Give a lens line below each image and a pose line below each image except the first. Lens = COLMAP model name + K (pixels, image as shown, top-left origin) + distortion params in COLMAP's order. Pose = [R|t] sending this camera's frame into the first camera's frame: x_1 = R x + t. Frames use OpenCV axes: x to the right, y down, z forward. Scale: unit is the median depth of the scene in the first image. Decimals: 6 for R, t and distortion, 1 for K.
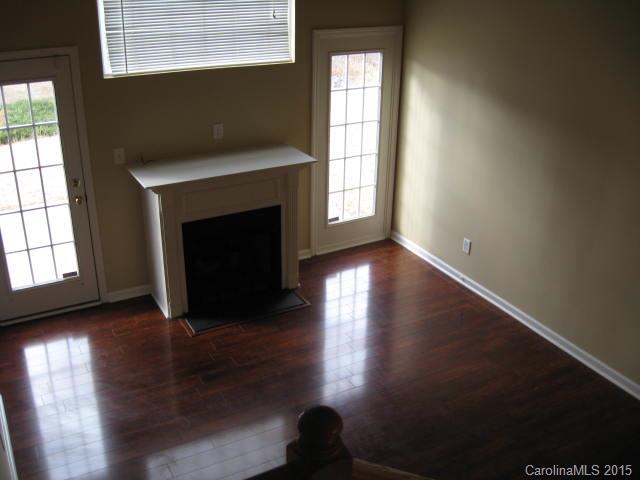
lens RADIAL K [[666.4, 0, 320.0], [0, 666.4, 240.0], [0, 0, 1]] dist [-0.098100, 0.022575]
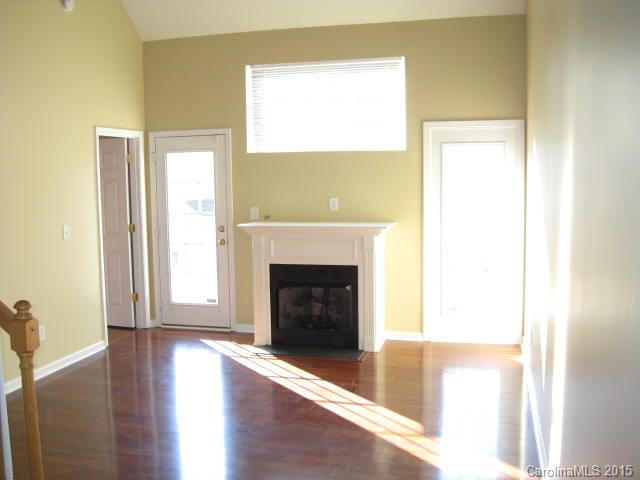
lens RADIAL K [[666.4, 0, 320.0], [0, 666.4, 240.0], [0, 0, 1]] dist [-0.098100, 0.022575]
pose [[0.725653, 0.042978, -0.686718, 0.653818], [-0.261110, 0.940591, -0.217048, 0.163669], [0.636592, 0.336811, 0.693764, 0.174927]]
